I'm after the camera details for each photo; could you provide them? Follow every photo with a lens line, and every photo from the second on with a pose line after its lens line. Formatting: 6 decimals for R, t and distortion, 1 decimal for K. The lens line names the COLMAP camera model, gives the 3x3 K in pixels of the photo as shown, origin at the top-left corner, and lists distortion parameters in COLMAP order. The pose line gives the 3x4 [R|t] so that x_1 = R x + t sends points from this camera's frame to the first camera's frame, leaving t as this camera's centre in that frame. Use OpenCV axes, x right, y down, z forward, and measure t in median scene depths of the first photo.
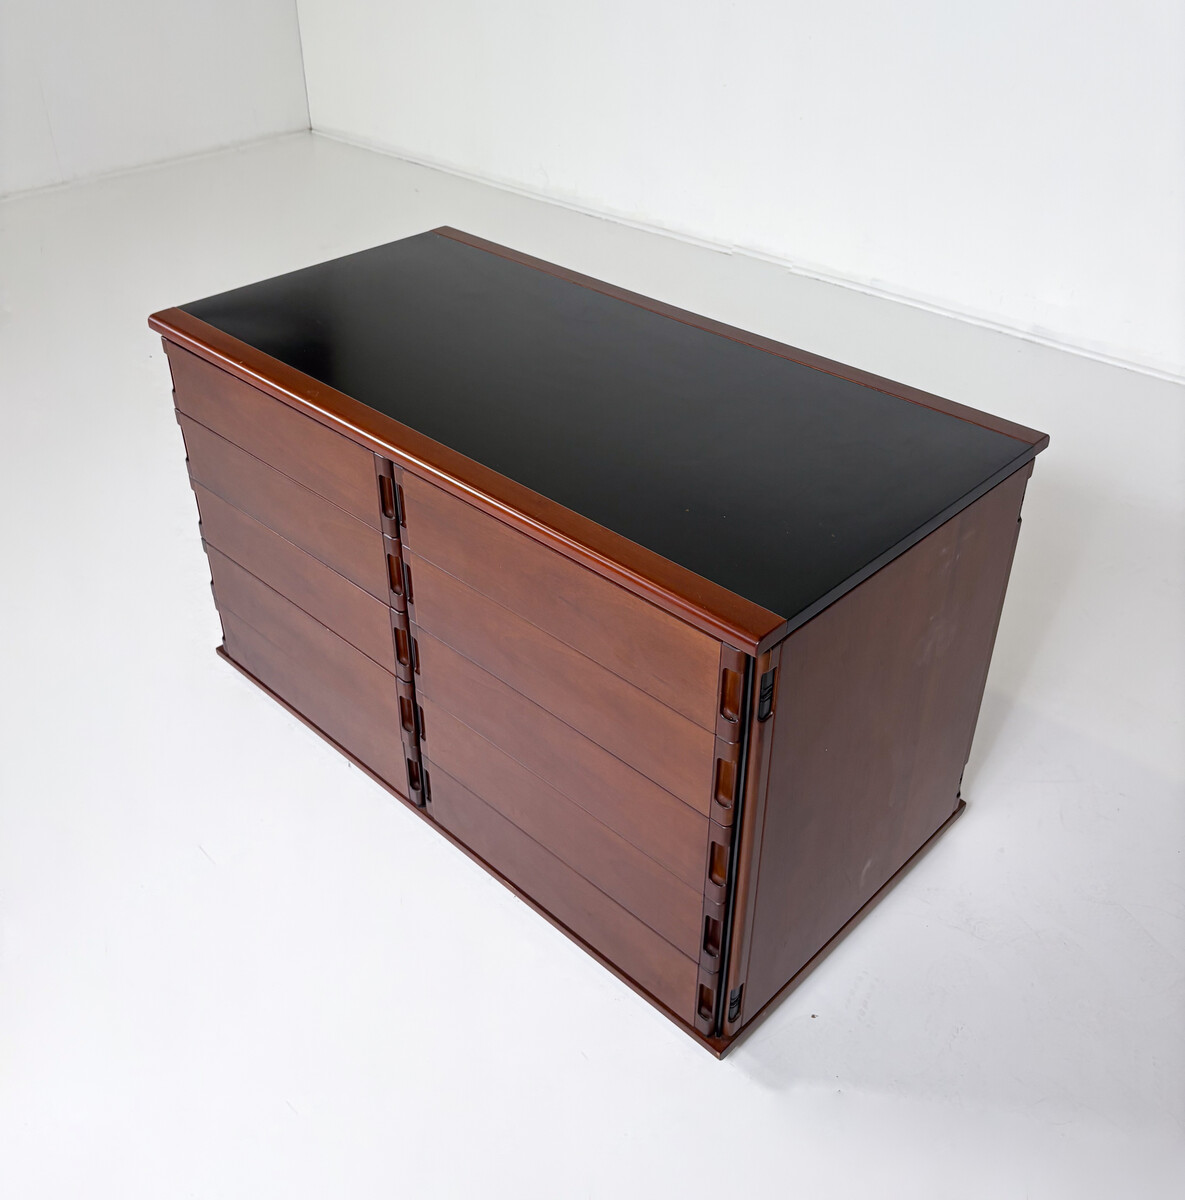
lens RADIAL K [[1231.7, 0, 595.1], [0, 1231.7, 597.2], [0, 0, 1]] dist [0.020298, 0.000000]
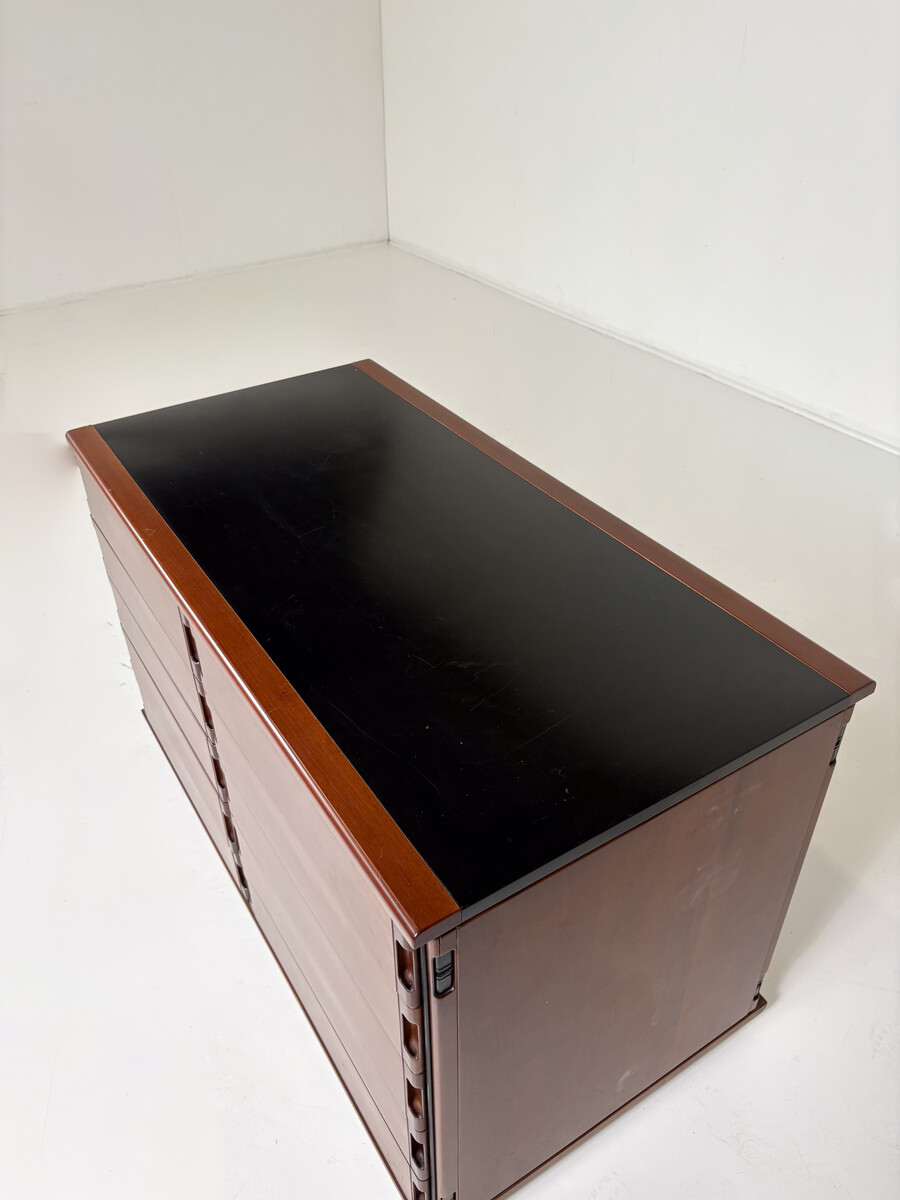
lens RADIAL K [[938.8, 0, 438.3], [0, 938.8, 647.3], [0, 0, 1]] dist [0.004109, 0.000039]
pose [[0.971063, 0.133674, -0.197909, 0.072440], [-0.122567, 0.990169, 0.067403, -0.060683], [0.204973, -0.041196, 0.977900, 0.104511]]
